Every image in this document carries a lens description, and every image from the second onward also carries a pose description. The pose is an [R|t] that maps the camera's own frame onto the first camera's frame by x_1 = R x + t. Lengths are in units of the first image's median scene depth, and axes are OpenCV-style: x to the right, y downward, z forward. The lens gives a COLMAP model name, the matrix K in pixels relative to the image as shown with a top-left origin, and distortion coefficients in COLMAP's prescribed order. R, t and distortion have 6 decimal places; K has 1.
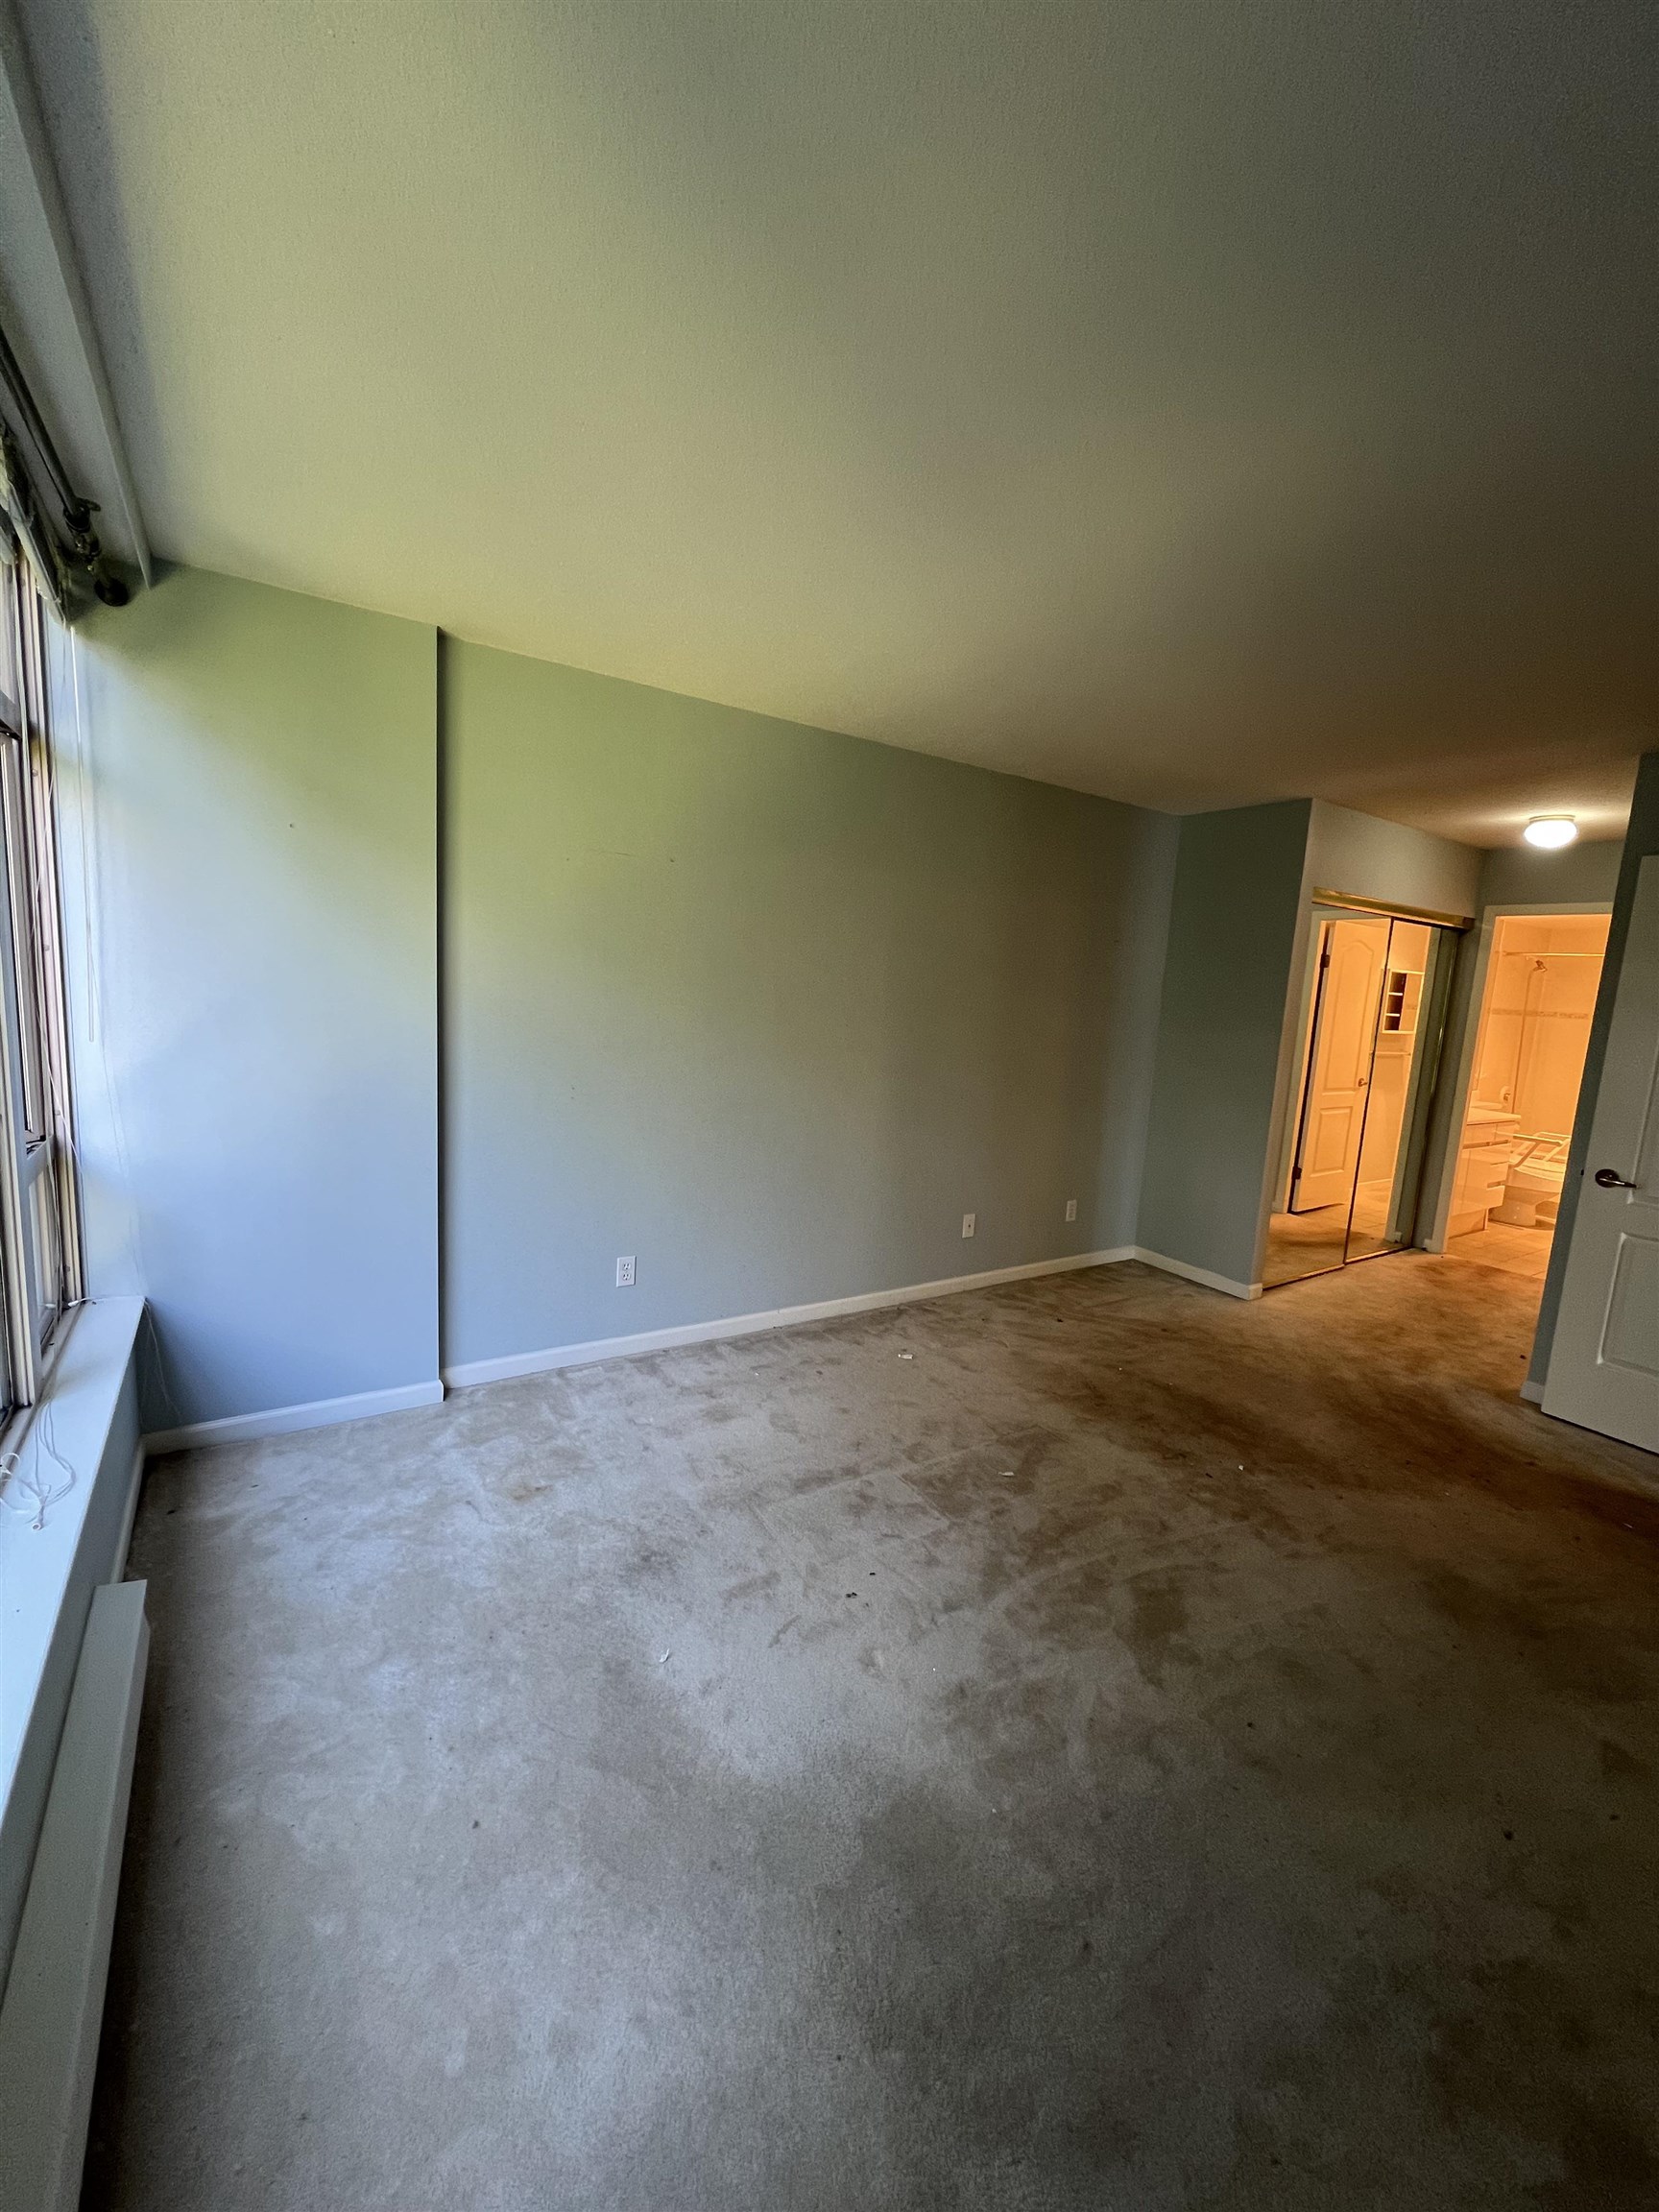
lens RADIAL K [[881.4, 0, 828.3], [0, 881.4, 1096.5], [0, 0, 1]] dist [0.000072, 0.000575]
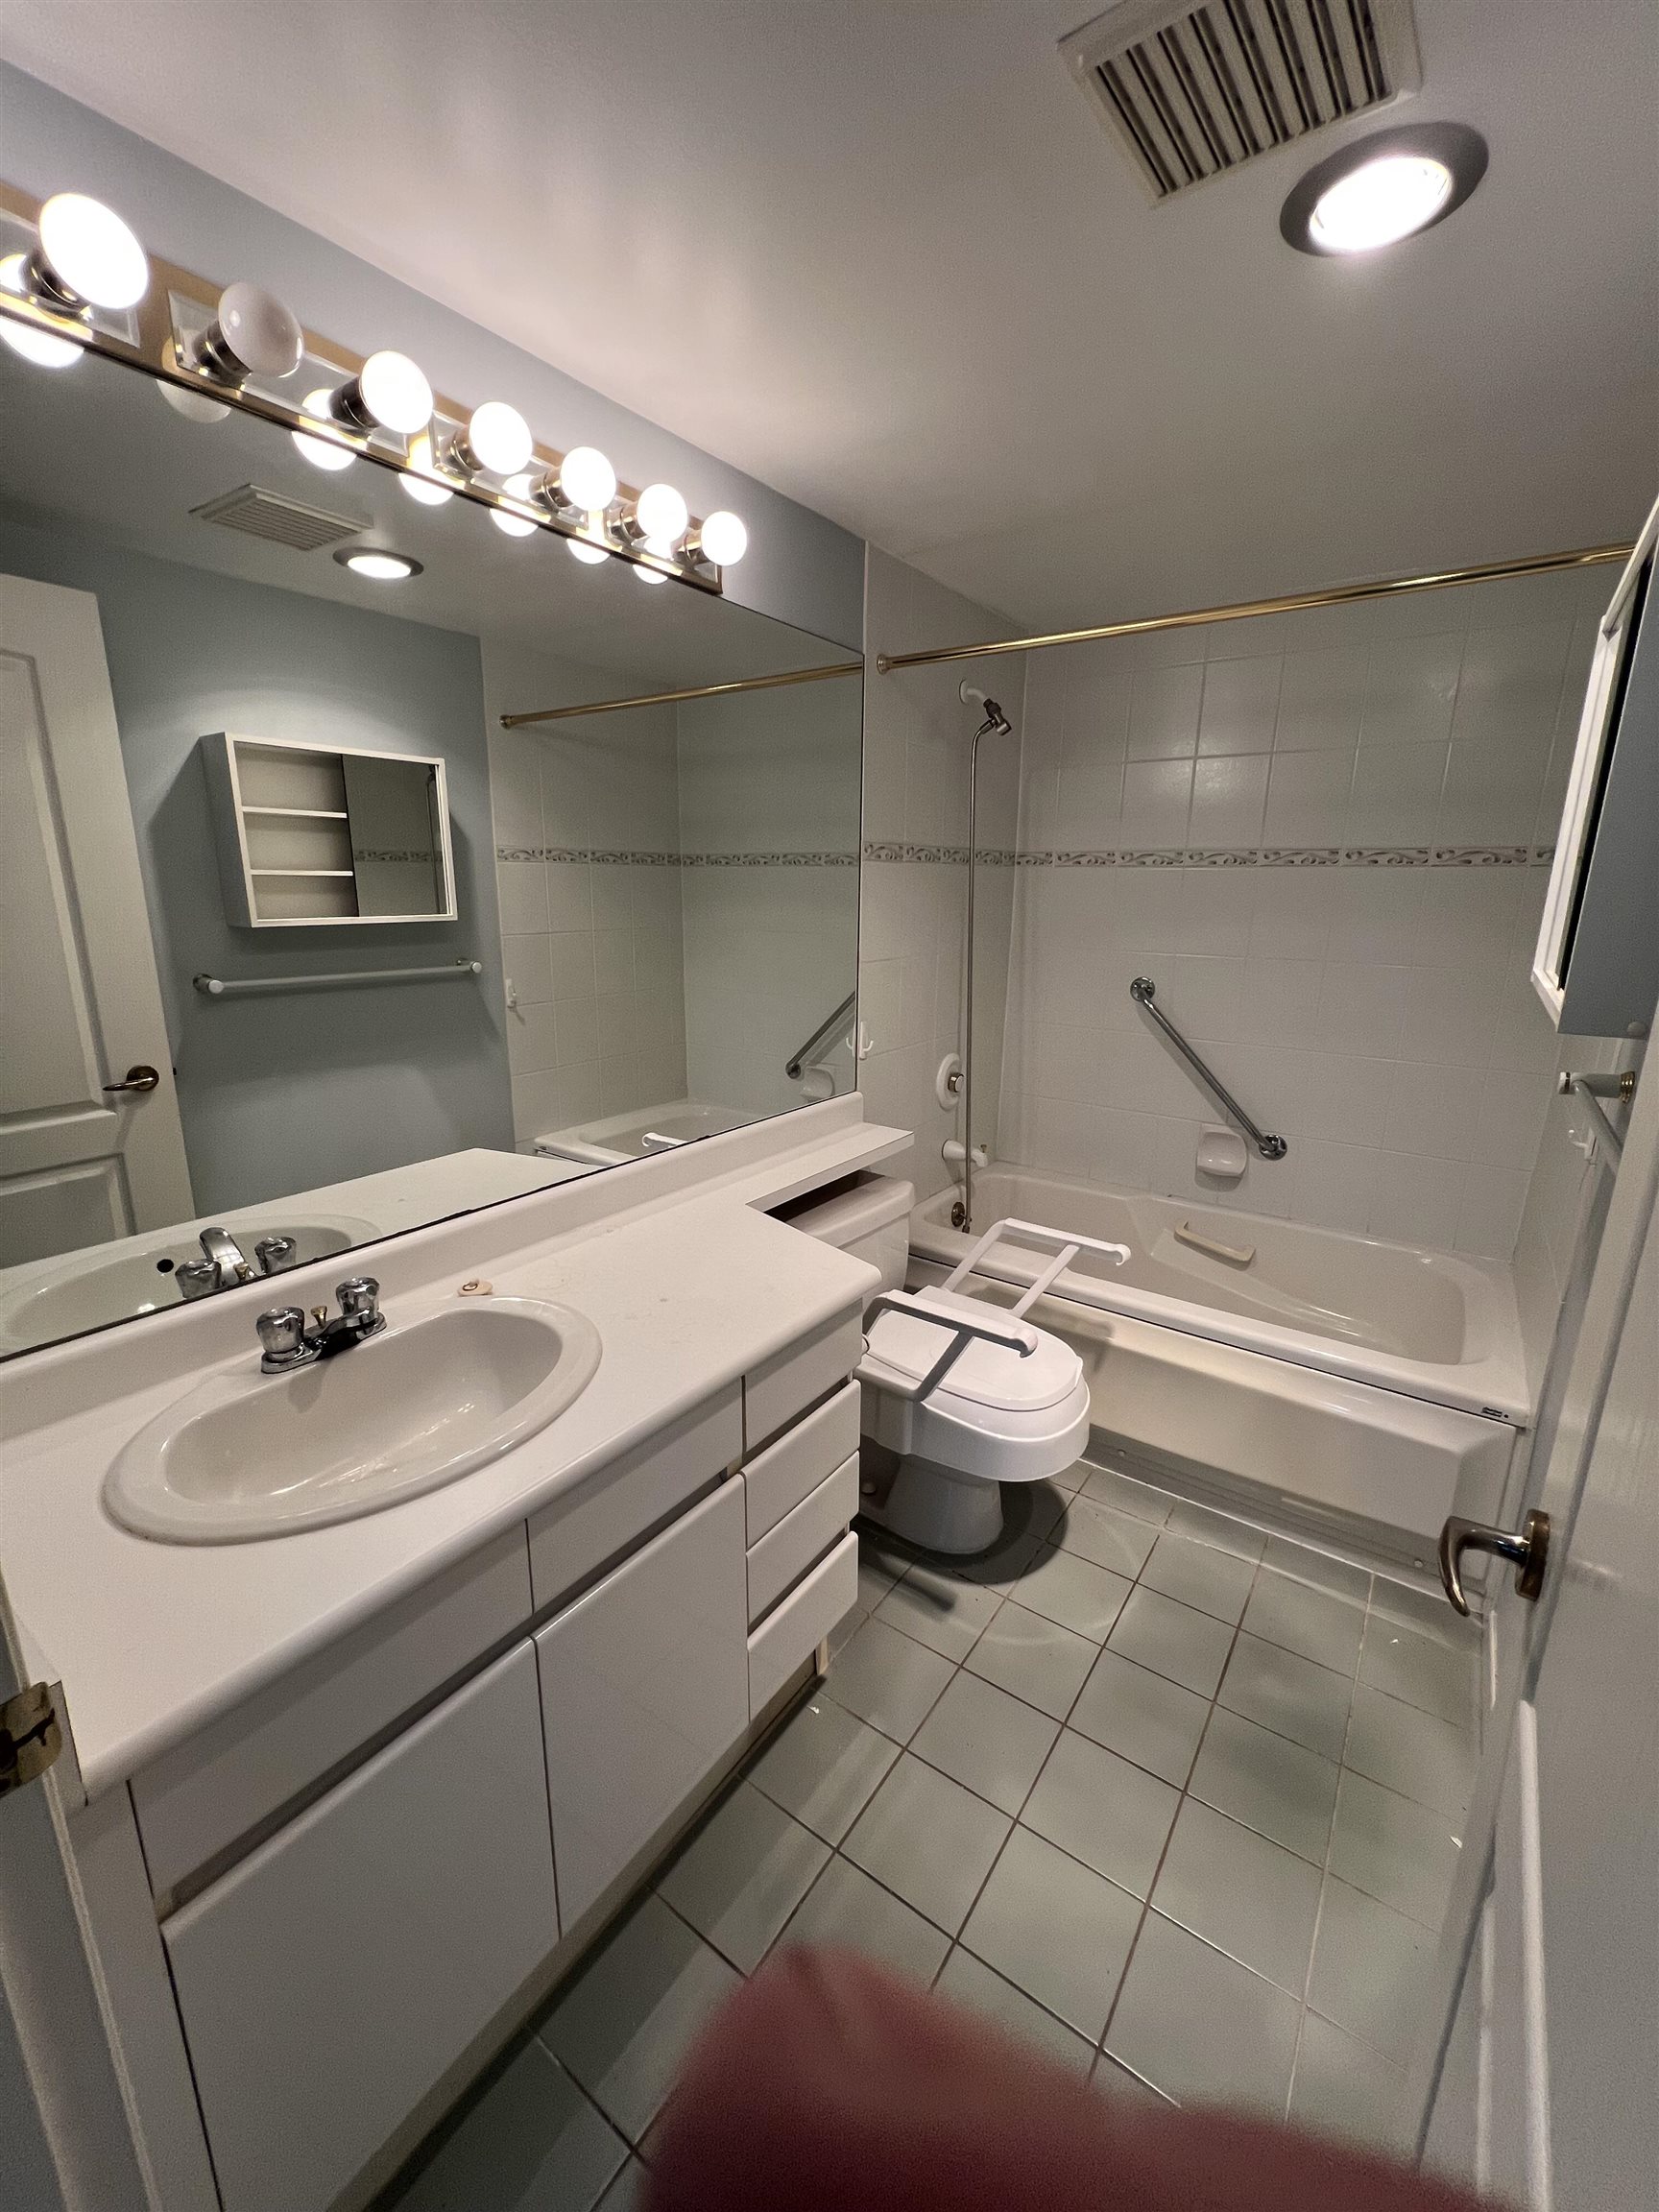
lens RADIAL K [[881.4, 0, 828.3], [0, 881.4, 1096.5], [0, 0, 1]] dist [0.000072, 0.000575]
pose [[0.929076, -0.135056, 0.344352, 0.596945], [0.095613, 0.987006, 0.129138, -0.049107], [-0.357319, -0.087054, 0.929917, 0.673933]]
